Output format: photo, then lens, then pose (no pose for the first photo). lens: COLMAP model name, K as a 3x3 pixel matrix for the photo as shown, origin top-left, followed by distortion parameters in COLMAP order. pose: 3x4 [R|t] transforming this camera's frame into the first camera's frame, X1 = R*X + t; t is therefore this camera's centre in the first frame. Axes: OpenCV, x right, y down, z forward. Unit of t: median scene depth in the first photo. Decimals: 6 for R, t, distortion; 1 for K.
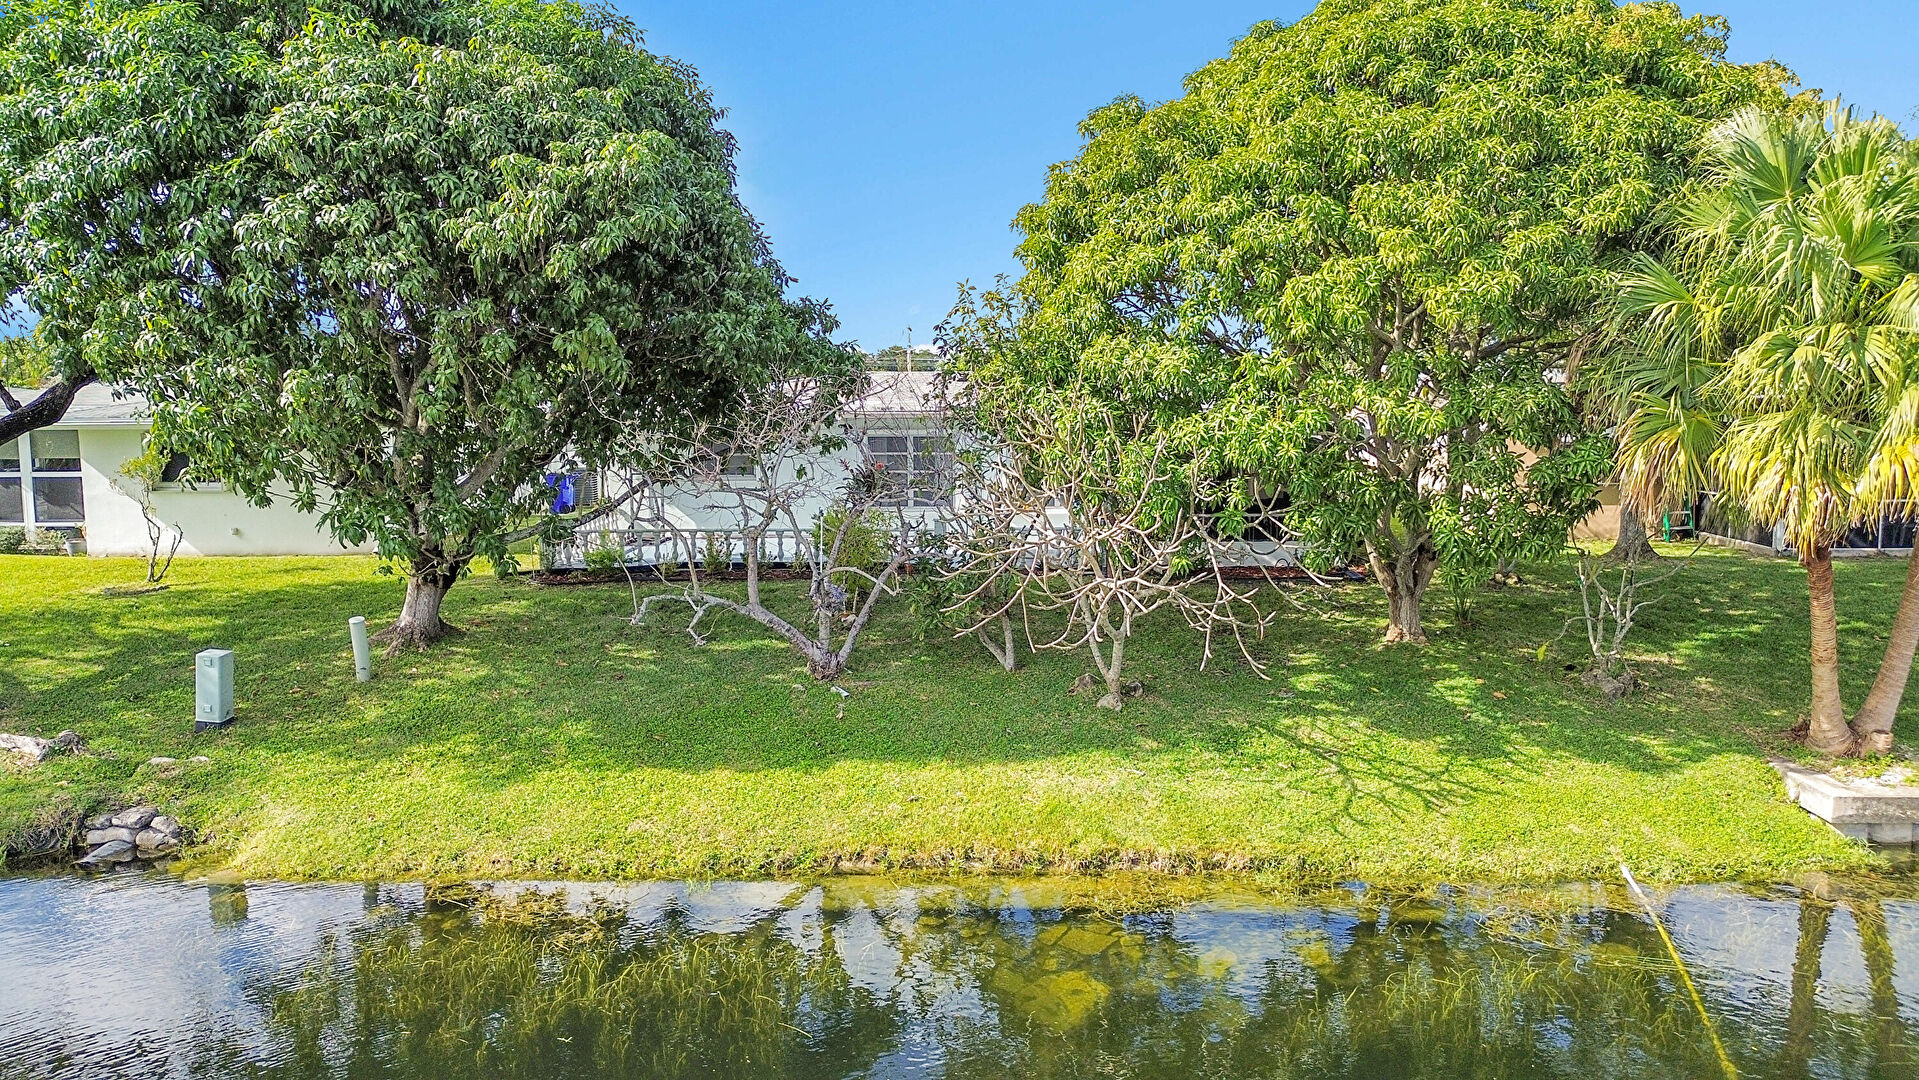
lens RADIAL K [[1344.3, 0, 965.4], [0, 1344.3, 550.6], [0, 0, 1]] dist [0.068792, -0.061387]
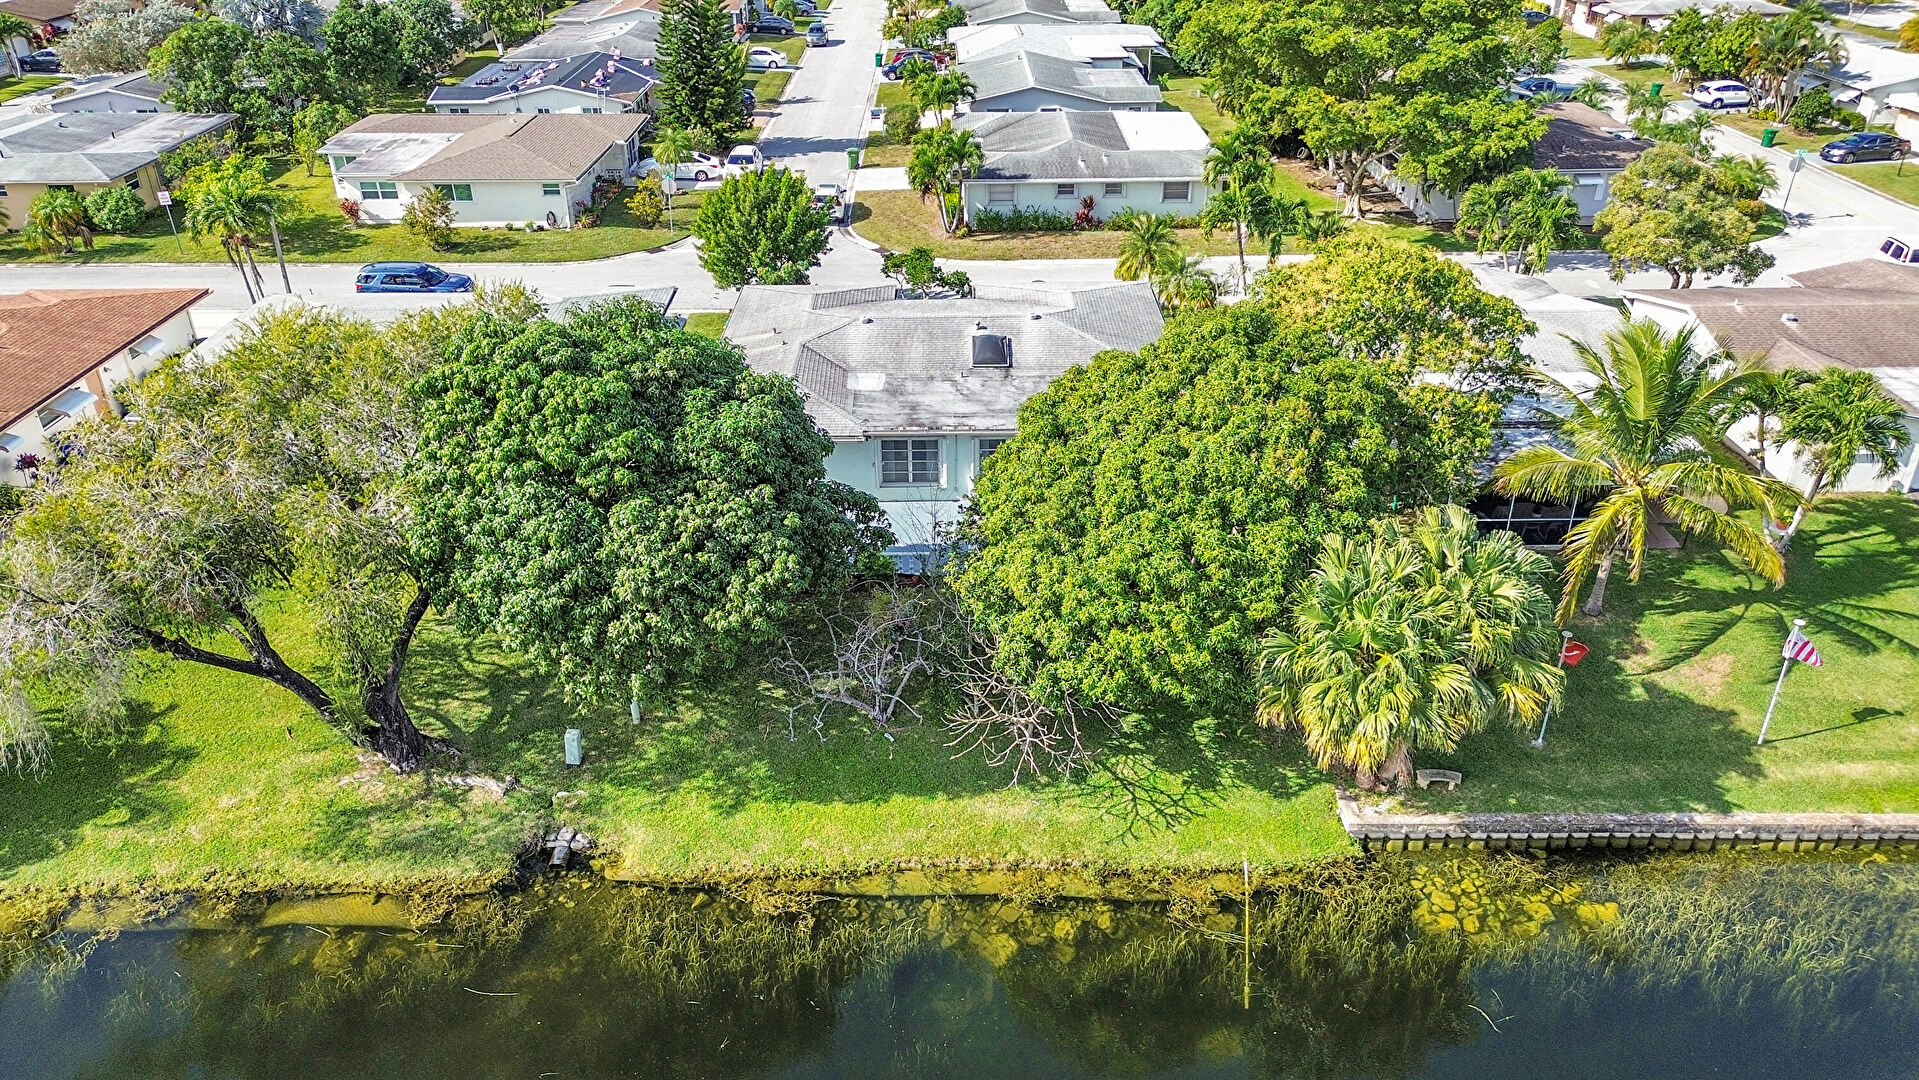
lens RADIAL K [[1344.3, 0, 965.4], [0, 1344.3, 550.6], [0, 0, 1]] dist [0.068792, -0.061387]
pose [[0.999411, -0.009233, 0.033047, -0.050722], [-0.004782, 0.916239, 0.400605, -1.065978], [-0.033977, -0.400527, 0.915655, -0.784841]]
